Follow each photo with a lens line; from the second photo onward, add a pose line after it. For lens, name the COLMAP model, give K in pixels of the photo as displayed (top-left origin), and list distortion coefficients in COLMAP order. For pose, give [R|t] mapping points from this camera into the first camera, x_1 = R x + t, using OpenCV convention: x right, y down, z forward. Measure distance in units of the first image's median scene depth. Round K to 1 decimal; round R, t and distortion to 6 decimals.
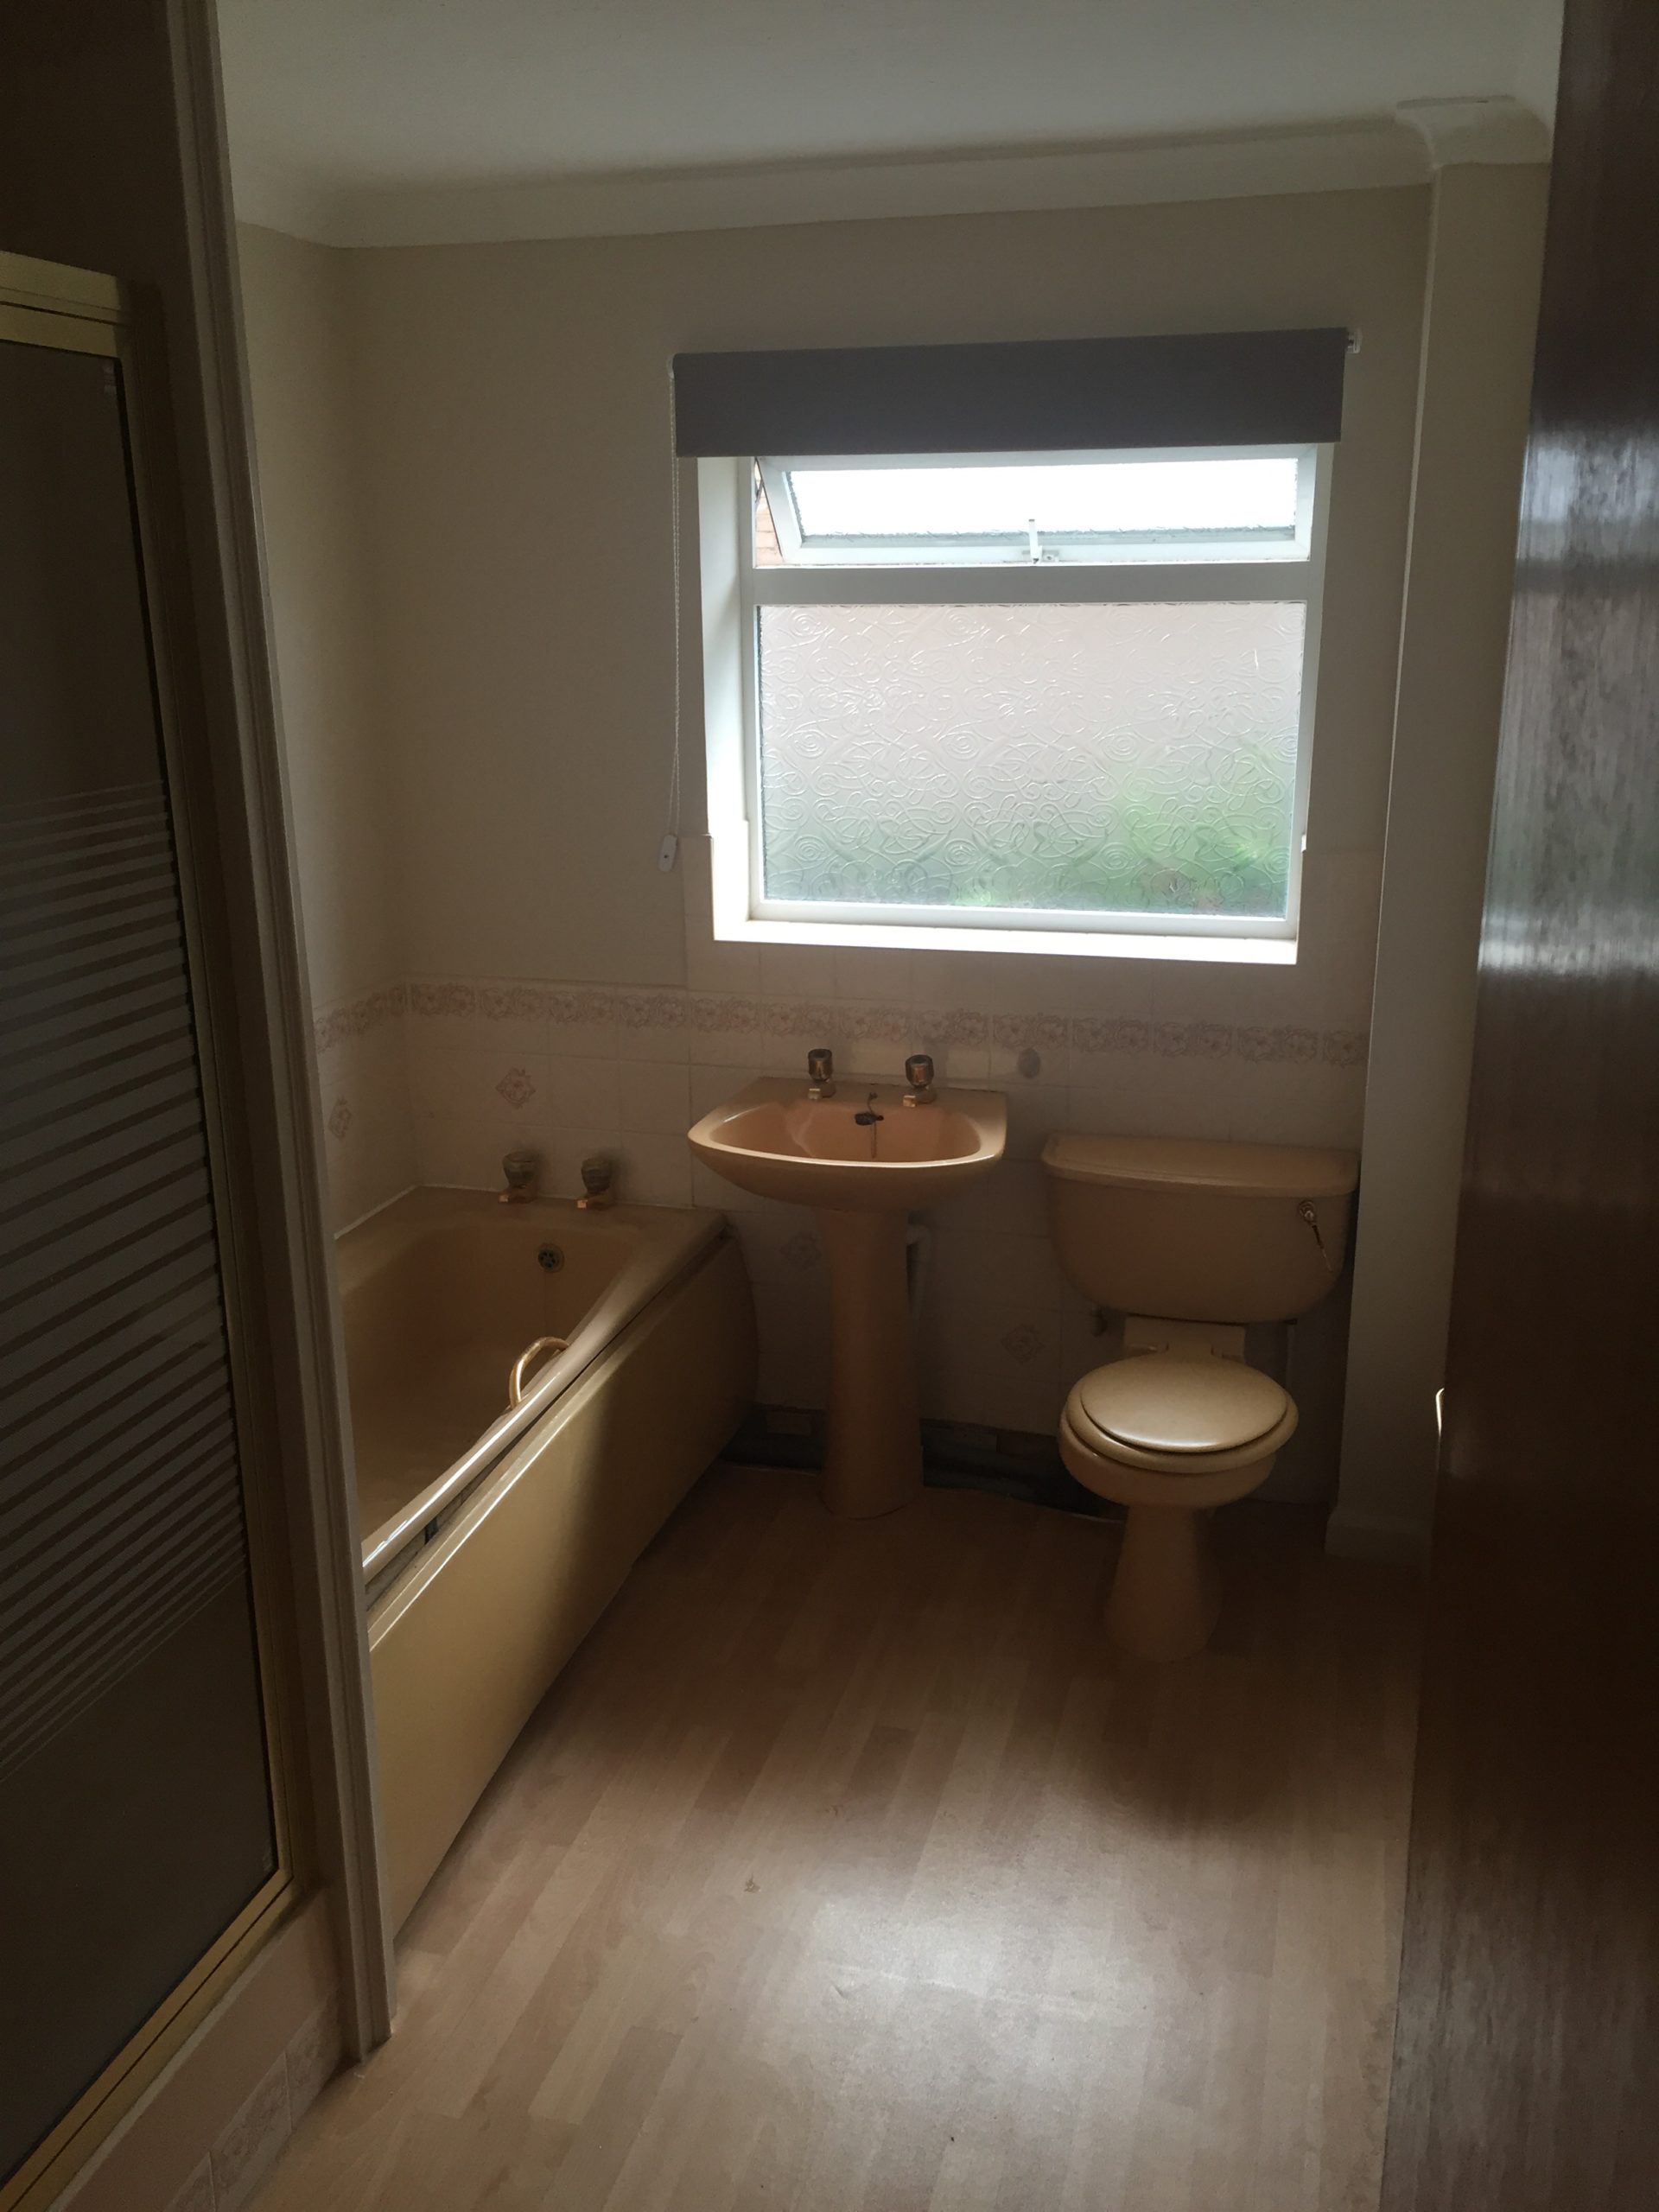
lens RADIAL K [[1793.2, 0, 876.9], [0, 1793.2, 1101.9], [0, 0, 1]] dist [0.004430, 0.000684]
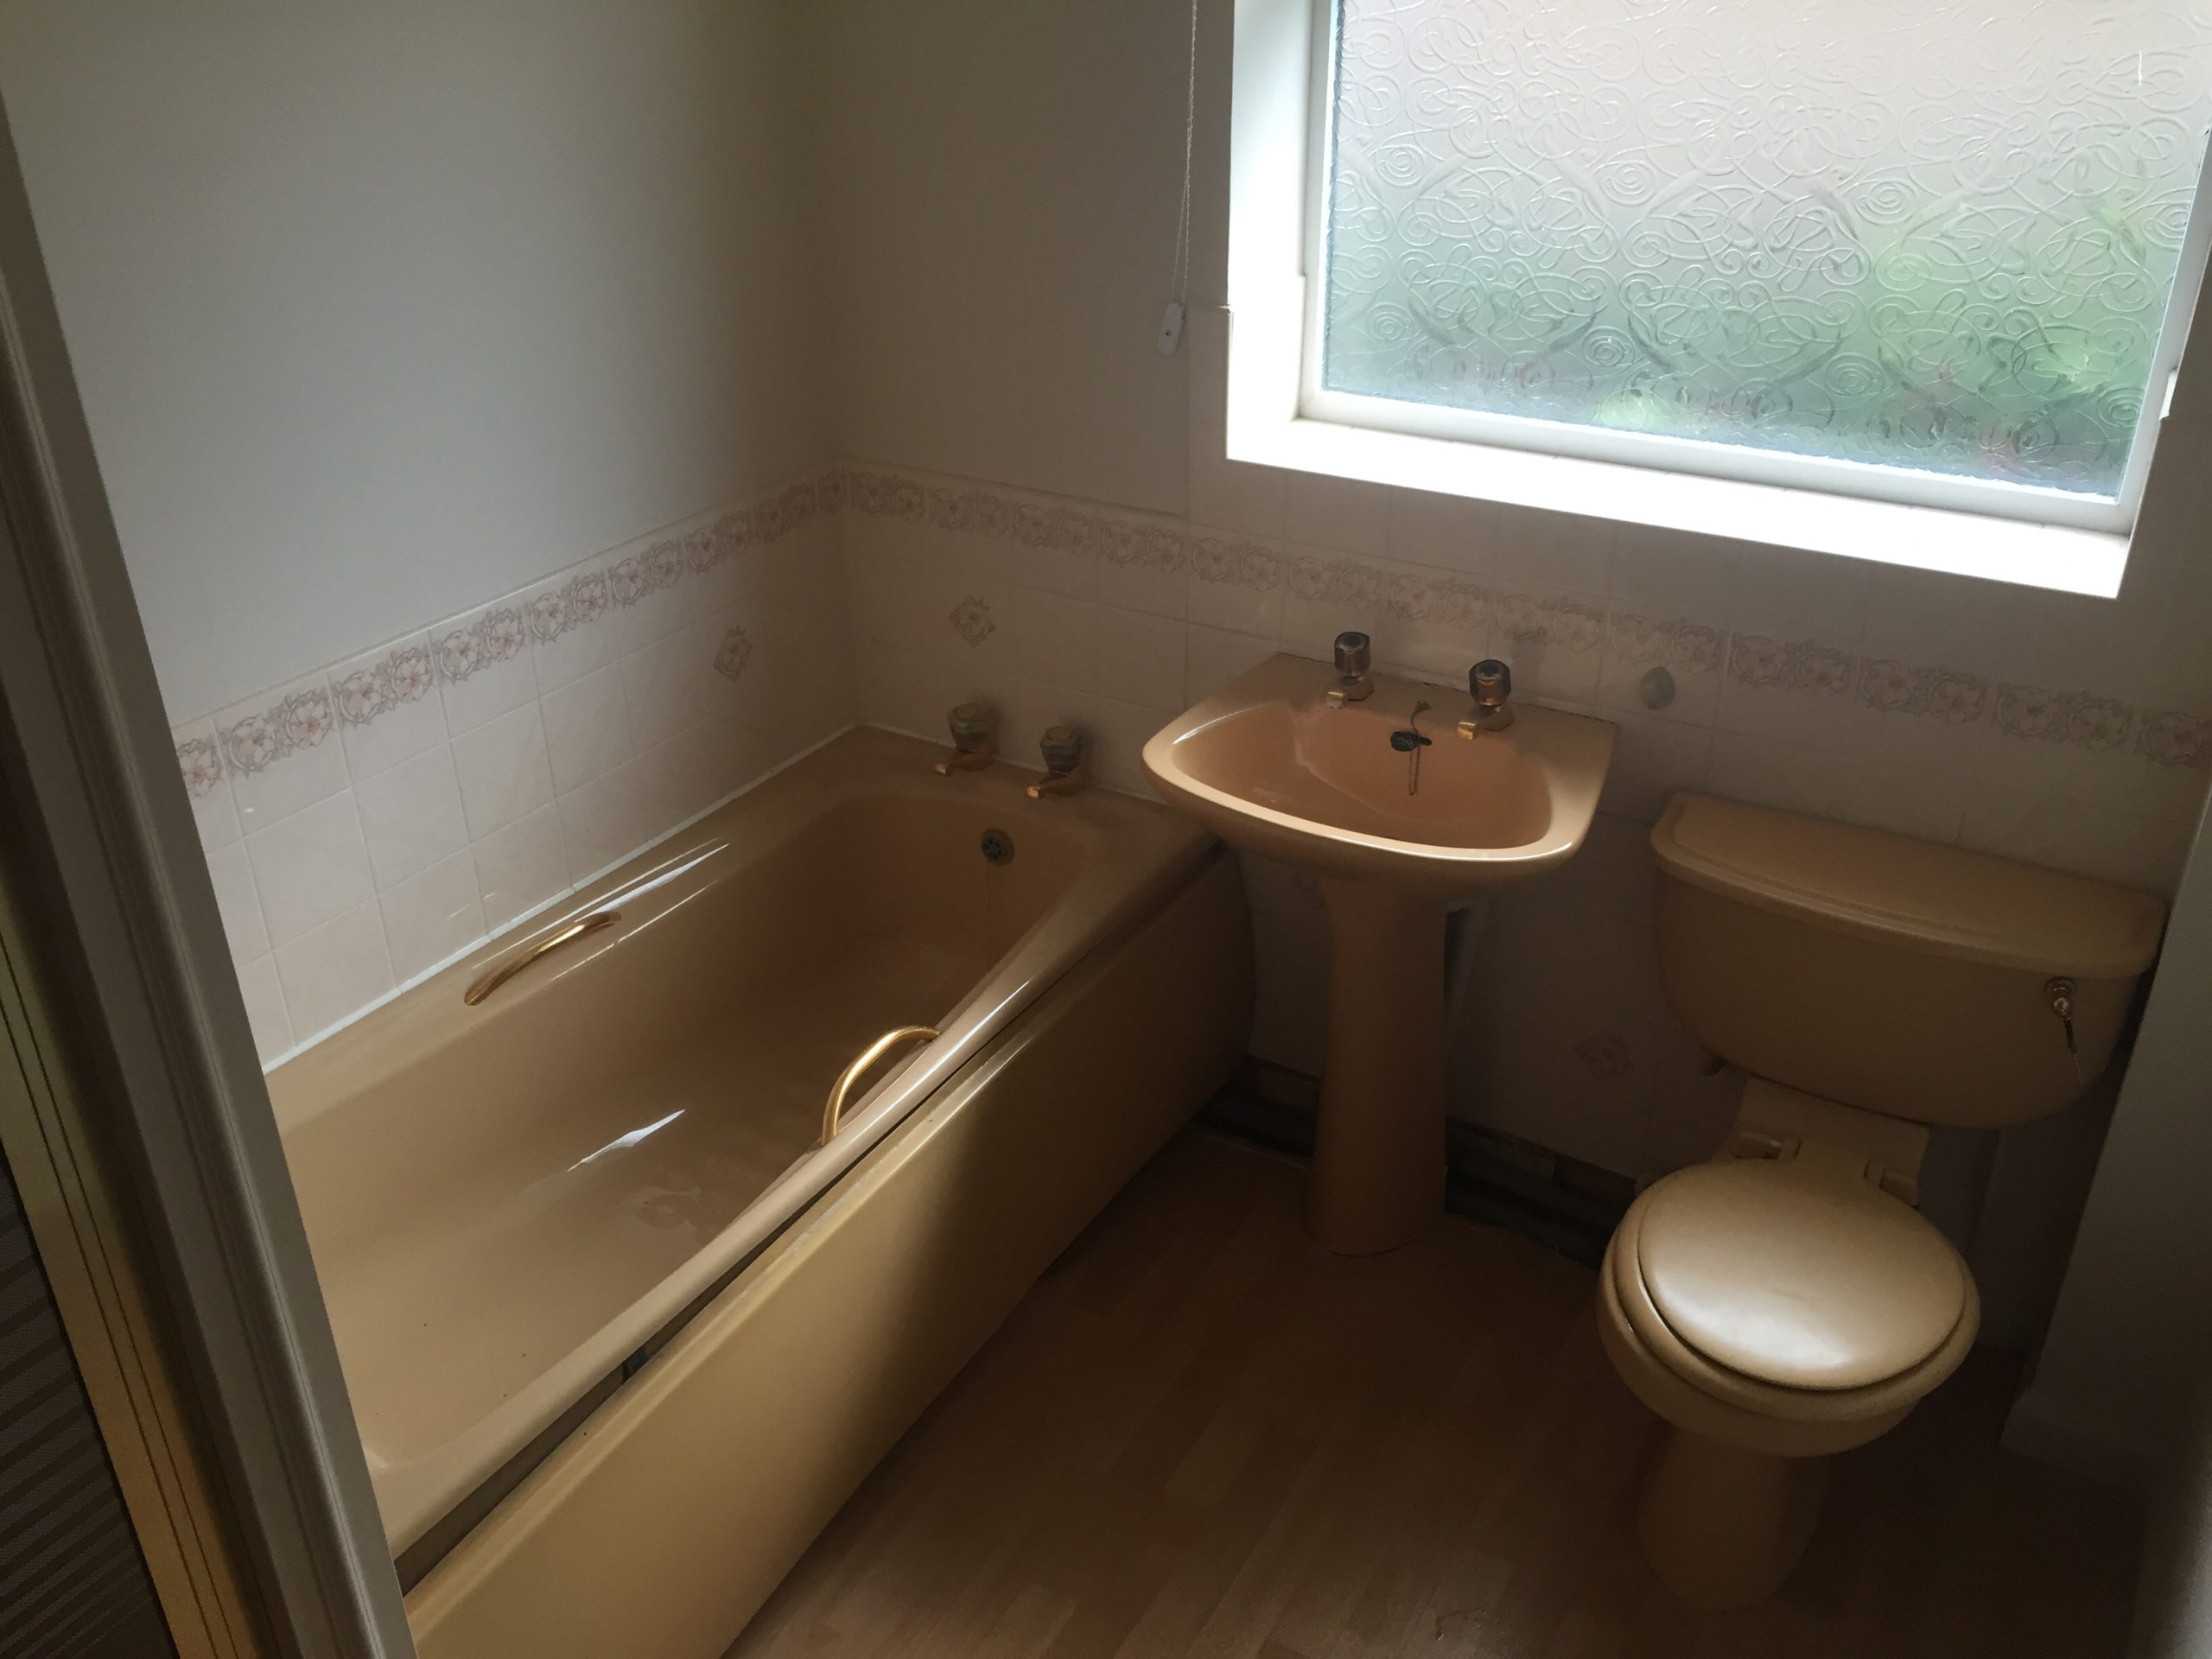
lens RADIAL K [[1876.6, 0, 1106.0], [0, 1876.6, 829.5], [0, 0, 1]] dist [0.079402, -0.154238]
pose [[0.961474, 0.130209, -0.242102, 0.063770], [-0.078134, 0.973825, 0.213449, -0.104579], [0.263558, -0.186309, 0.946481, 0.261301]]
